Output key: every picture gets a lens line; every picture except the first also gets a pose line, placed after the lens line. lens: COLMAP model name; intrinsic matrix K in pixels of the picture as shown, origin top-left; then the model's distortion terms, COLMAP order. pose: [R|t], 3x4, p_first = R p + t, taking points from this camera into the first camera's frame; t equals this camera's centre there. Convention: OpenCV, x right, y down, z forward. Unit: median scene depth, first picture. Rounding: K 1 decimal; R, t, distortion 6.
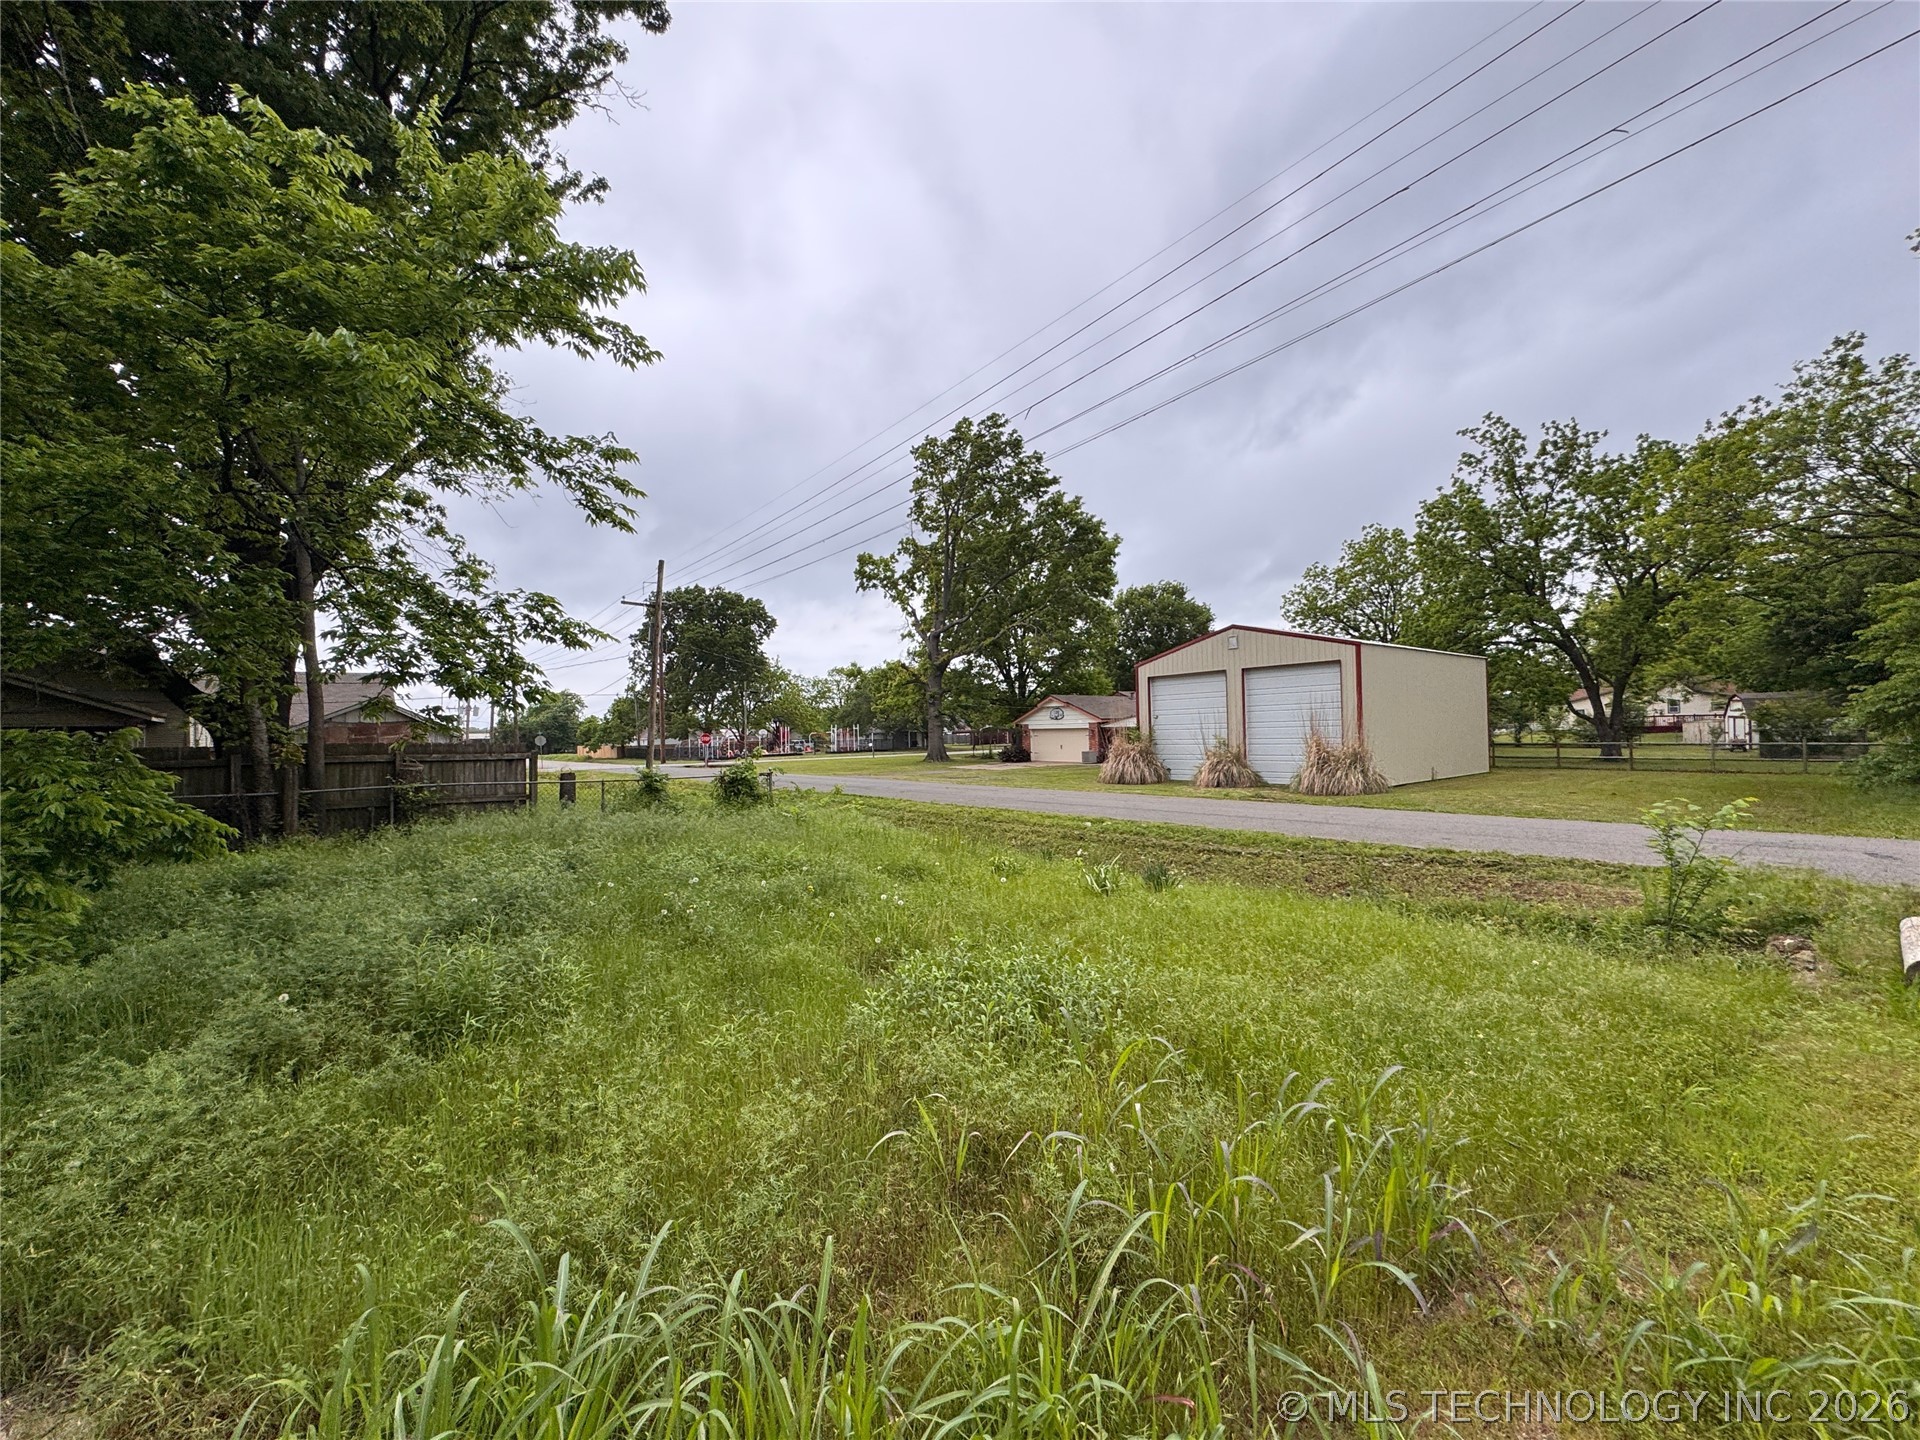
lens RADIAL K [[761.3, 0, 964.5], [0, 761.3, 716.4], [0, 0, 1]] dist [-0.000335, -0.000201]
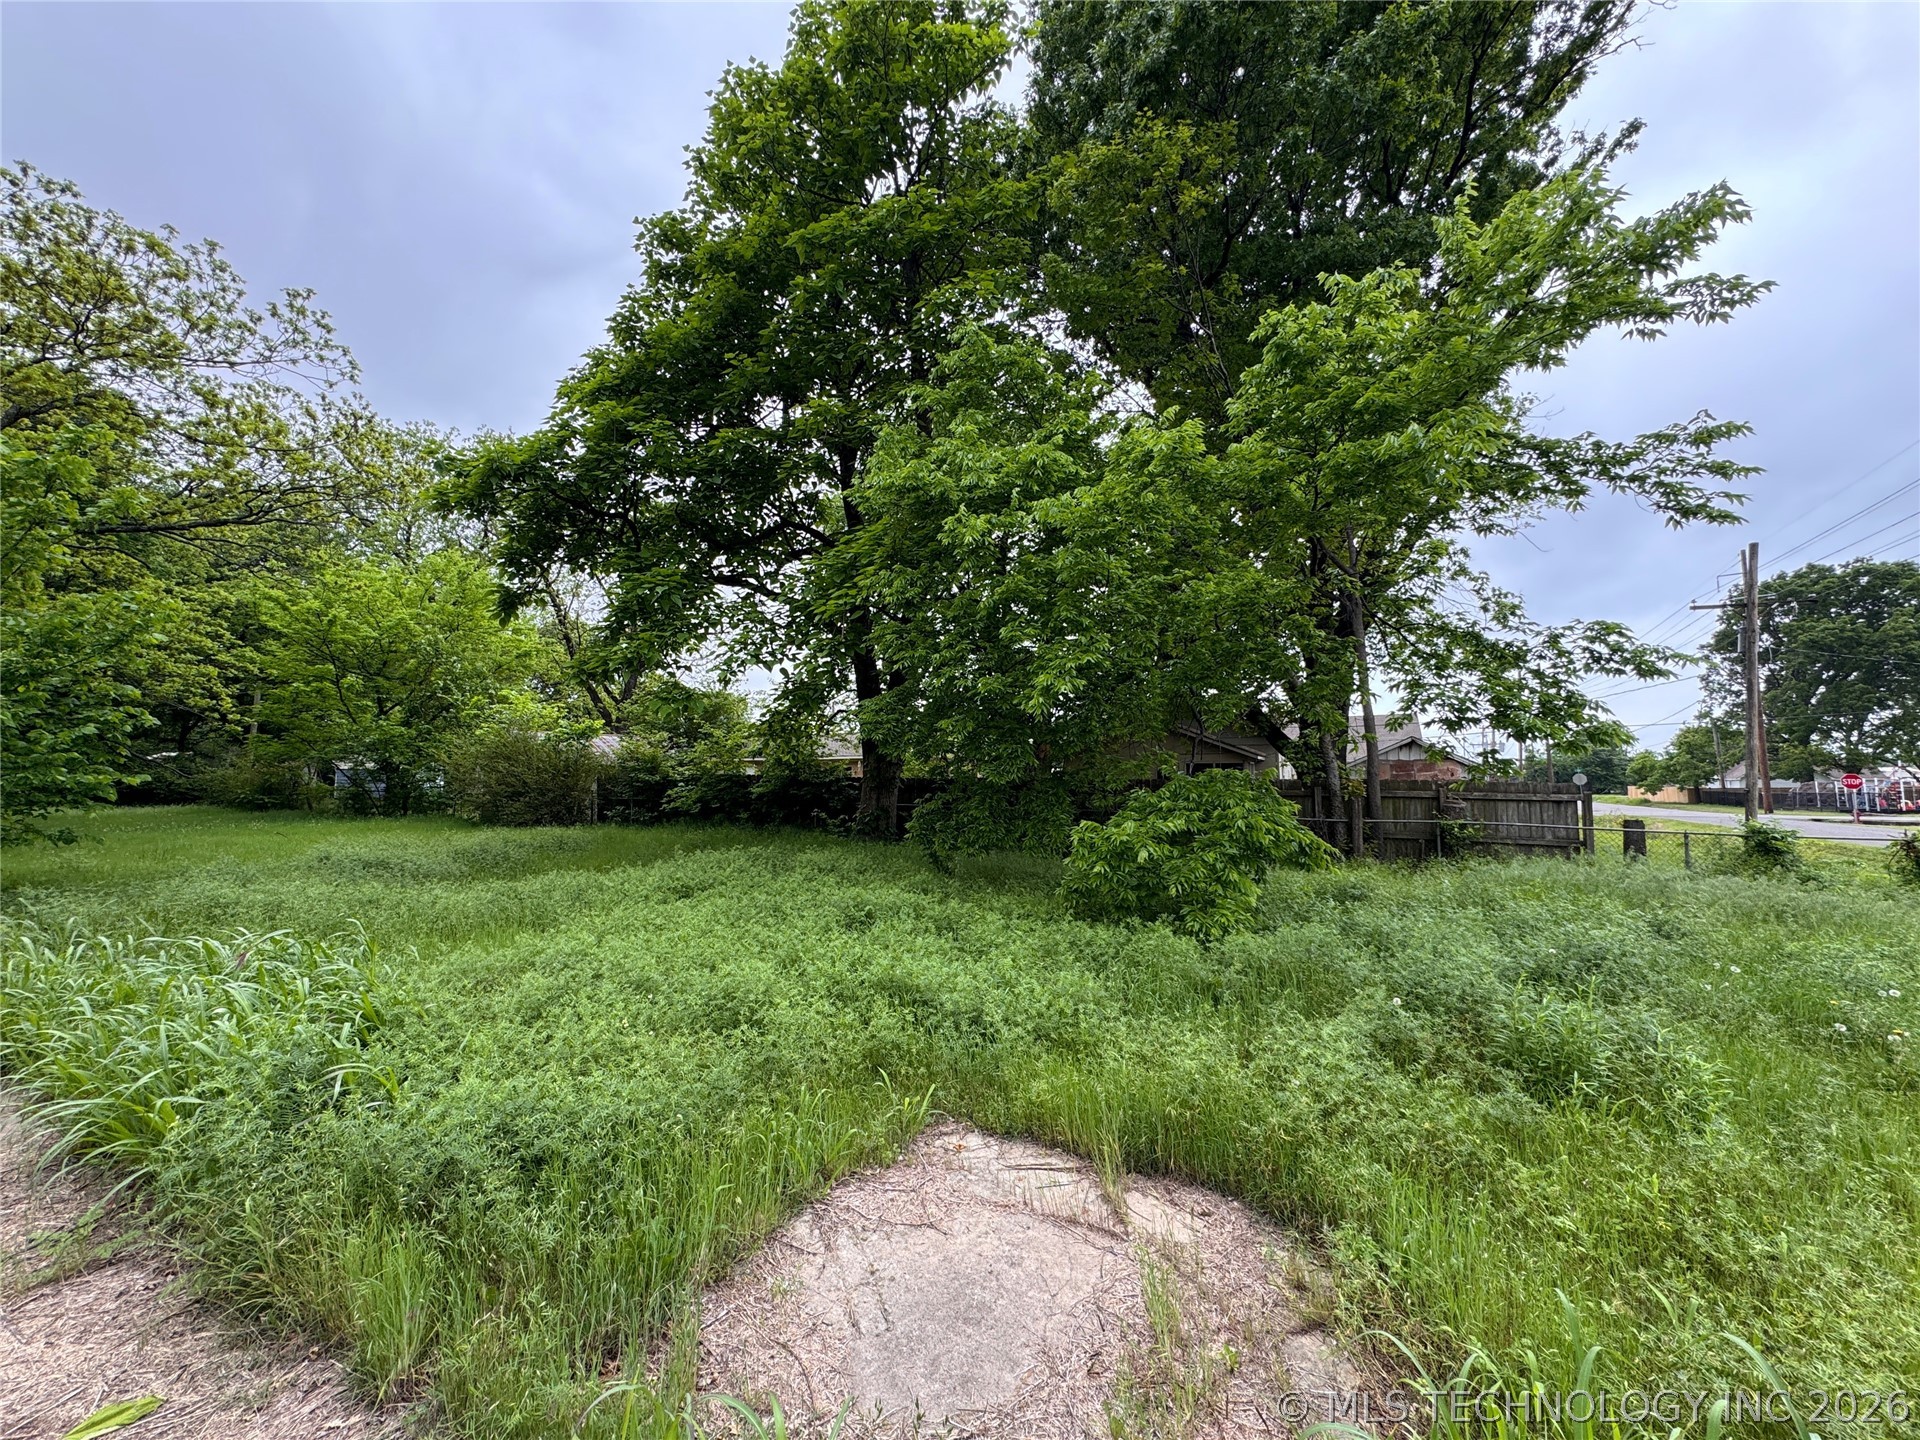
lens RADIAL K [[762.5, 0, 960.0], [0, 762.5, 720.0], [0, 0, 1]] dist [-0.004172, -0.000193]
pose [[0.372608, -0.052741, -0.926489, -0.008988], [0.012717, 0.998580, -0.051730, -0.003257], [0.927902, 0.007493, 0.372750, -0.018543]]
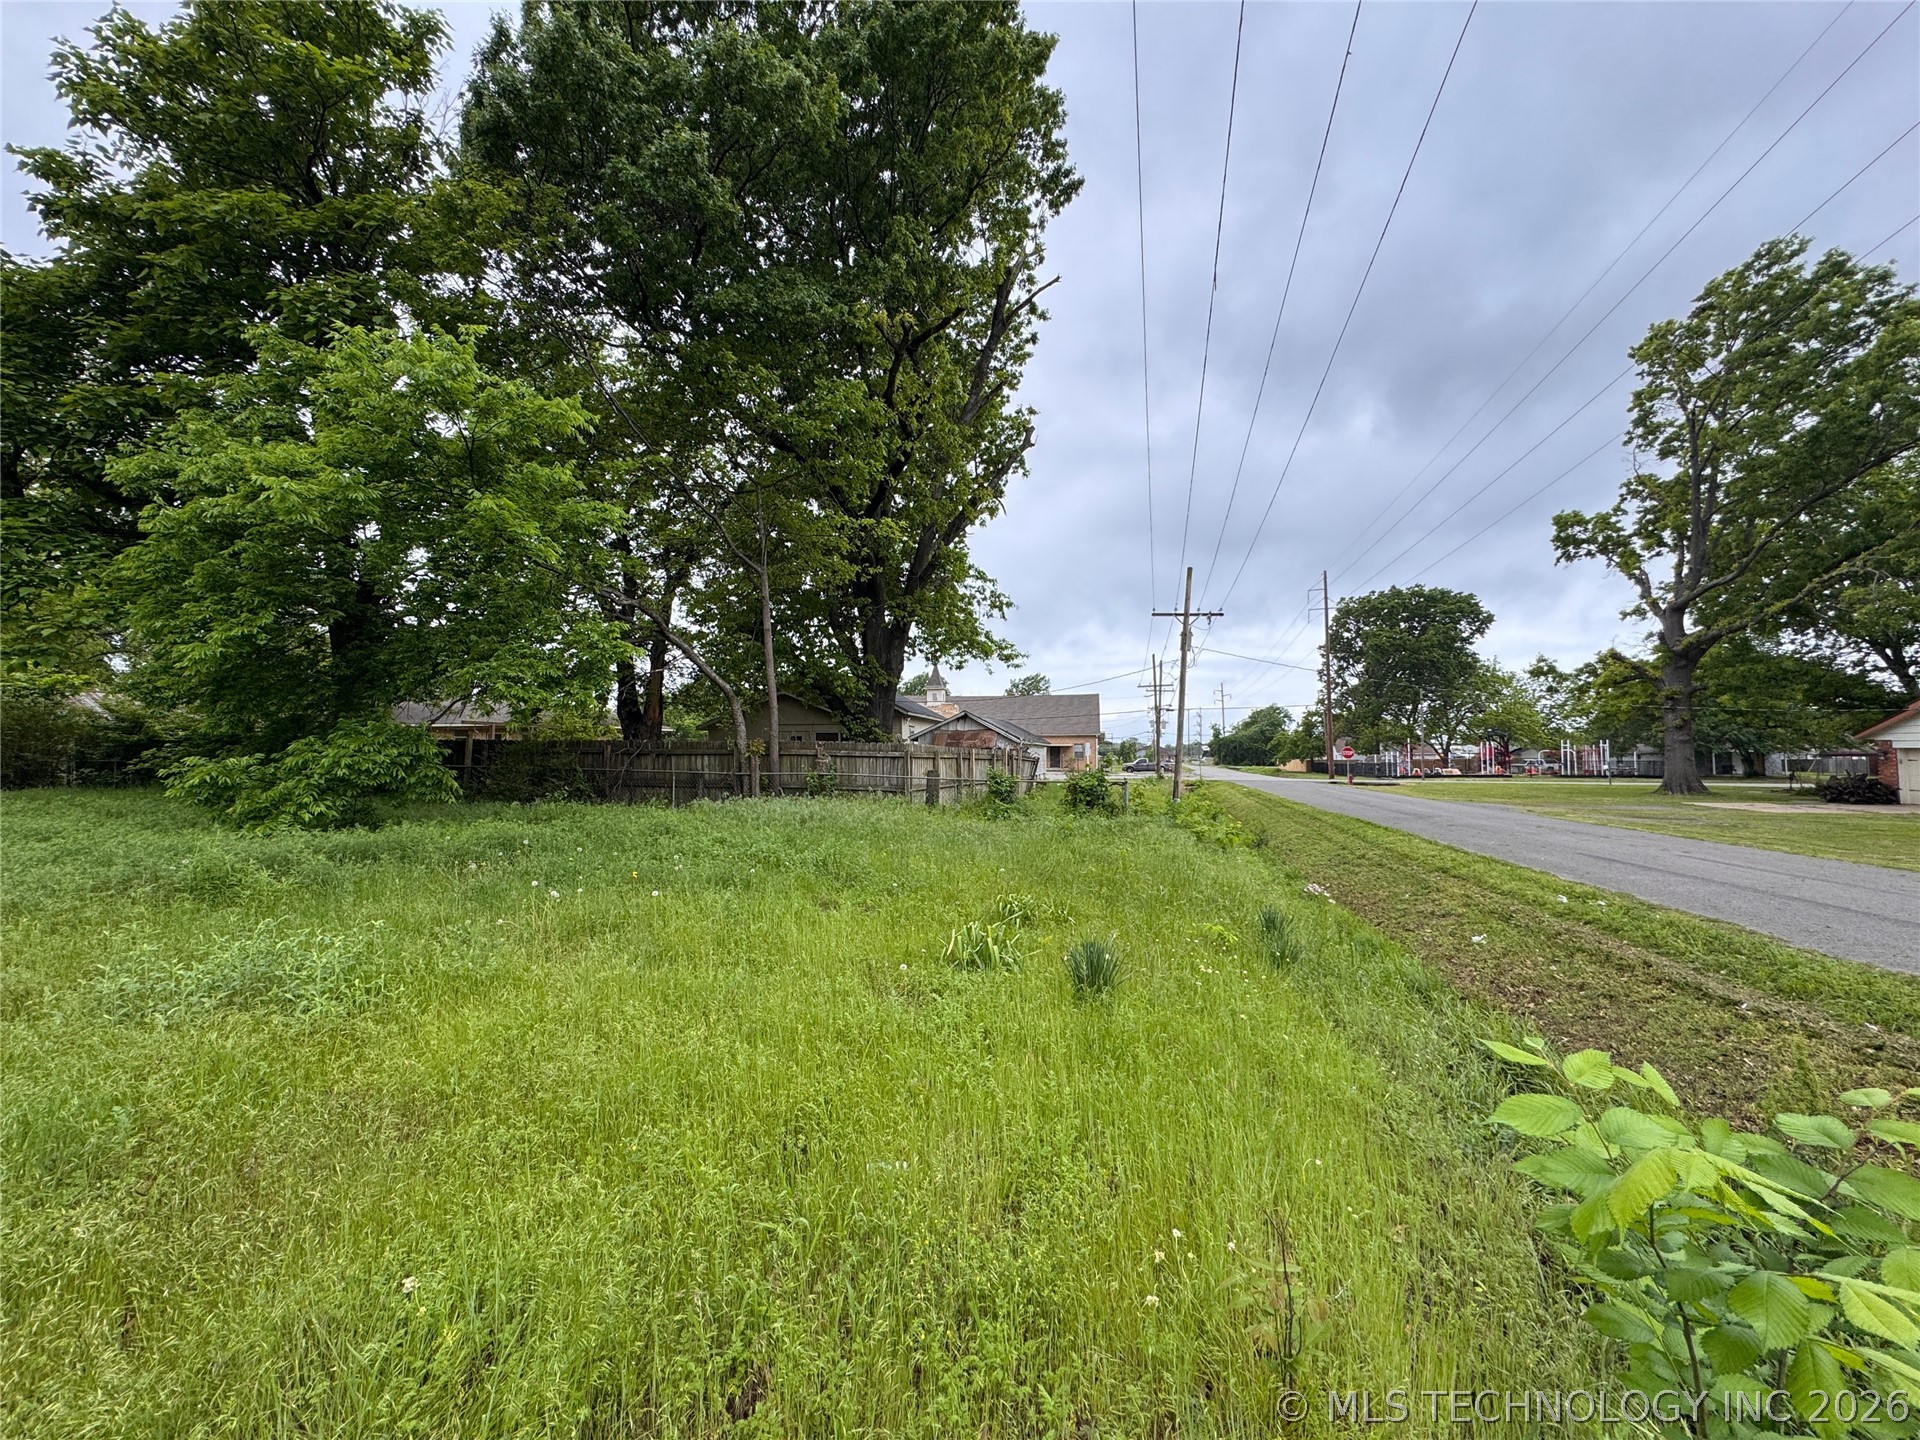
lens RADIAL K [[757.9, 0, 960.2], [0, 757.9, 716.9], [0, 0, 1]] dist [-0.001667, 0.000071]
pose [[0.622853, -0.016293, -0.782169, 0.453801], [0.001126, 0.999801, -0.019930, 0.019490], [0.782338, 0.011533, 0.622747, 0.370122]]
